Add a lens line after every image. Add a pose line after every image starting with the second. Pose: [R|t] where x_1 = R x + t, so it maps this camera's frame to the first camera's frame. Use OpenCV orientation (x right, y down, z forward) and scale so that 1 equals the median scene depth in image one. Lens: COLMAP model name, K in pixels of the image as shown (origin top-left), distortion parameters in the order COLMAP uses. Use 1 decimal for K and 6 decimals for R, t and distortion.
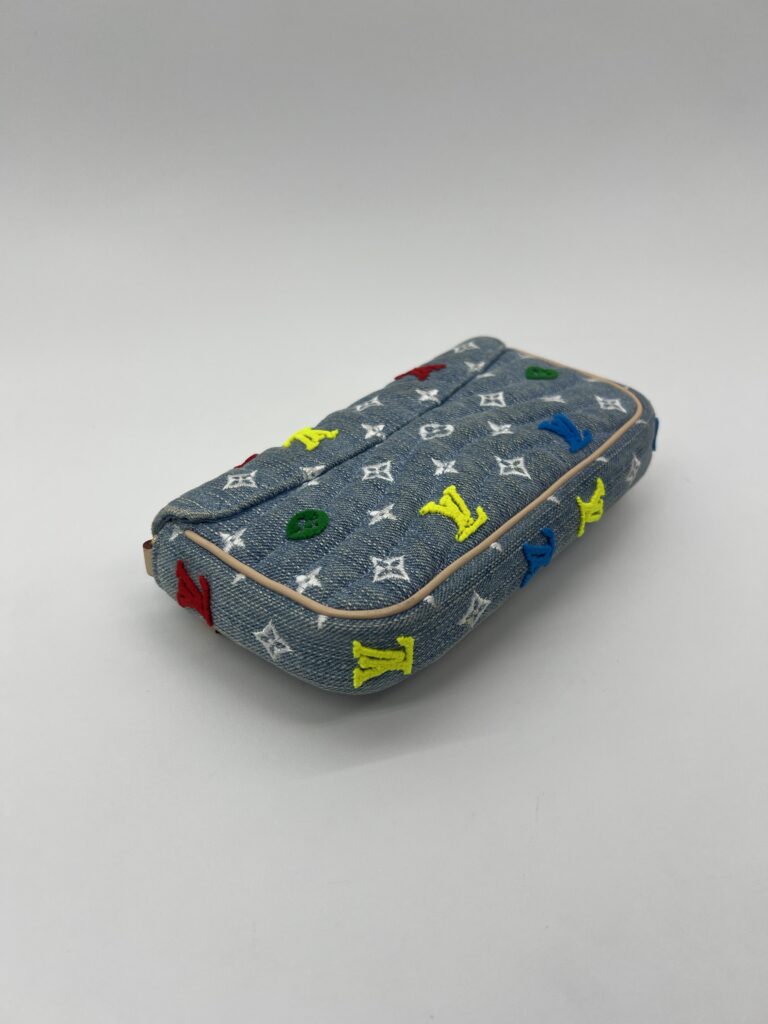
lens RADIAL K [[790.6, 0, 384.0], [0, 790.6, 512.0], [0, 0, 1]] dist [0.108423, 0.000112]
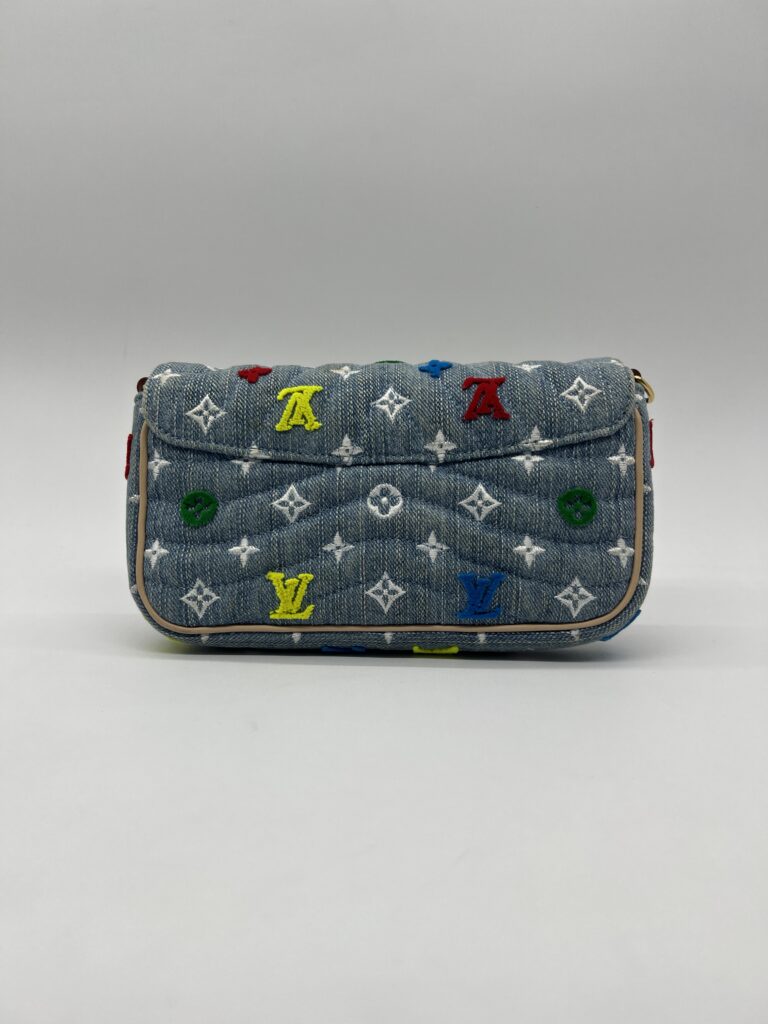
lens RADIAL K [[790.6, 0, 384.0], [0, 790.6, 512.0], [0, 0, 1]] dist [0.108423, 0.000112]
pose [[0.651769, 0.754071, -0.081082, 0.163601], [-0.400274, 0.432823, 0.807741, -0.933776], [0.644188, -0.494005, 0.583935, 0.440275]]
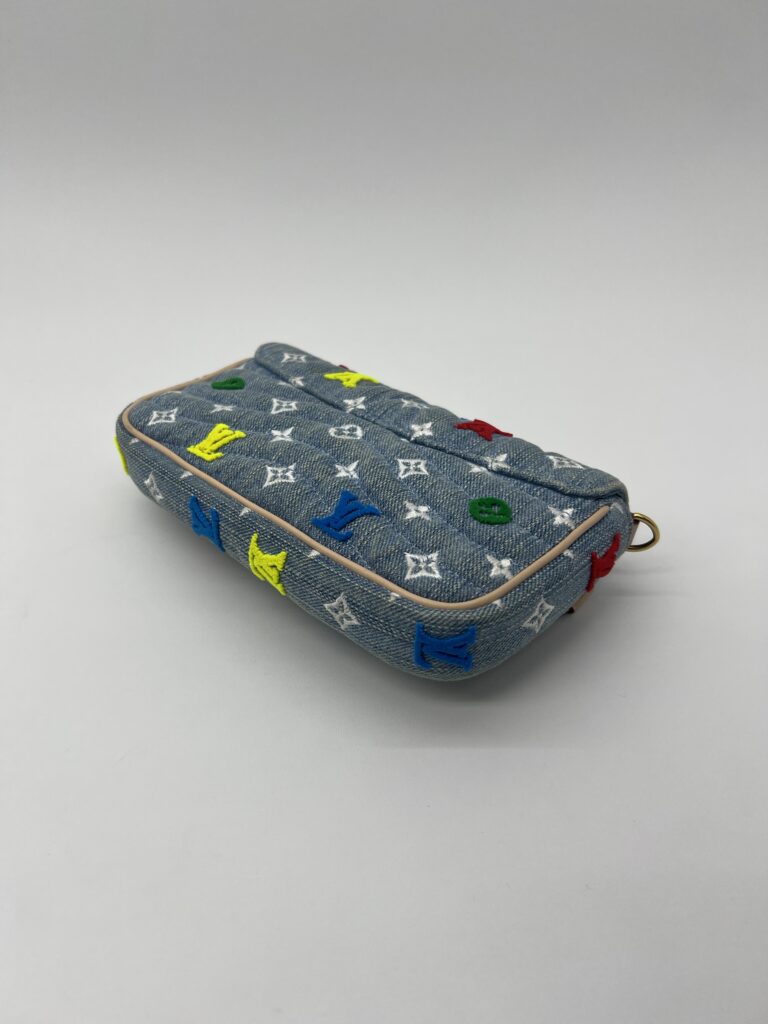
lens RADIAL K [[790.6, 0, 384.0], [0, 790.6, 512.0], [0, 0, 1]] dist [0.108423, 0.000112]
pose [[-0.046570, 0.597674, -0.800385, 0.986814], [-0.560284, 0.647721, 0.516274, -0.617988], [0.826990, 0.472487, 0.304703, 0.817987]]
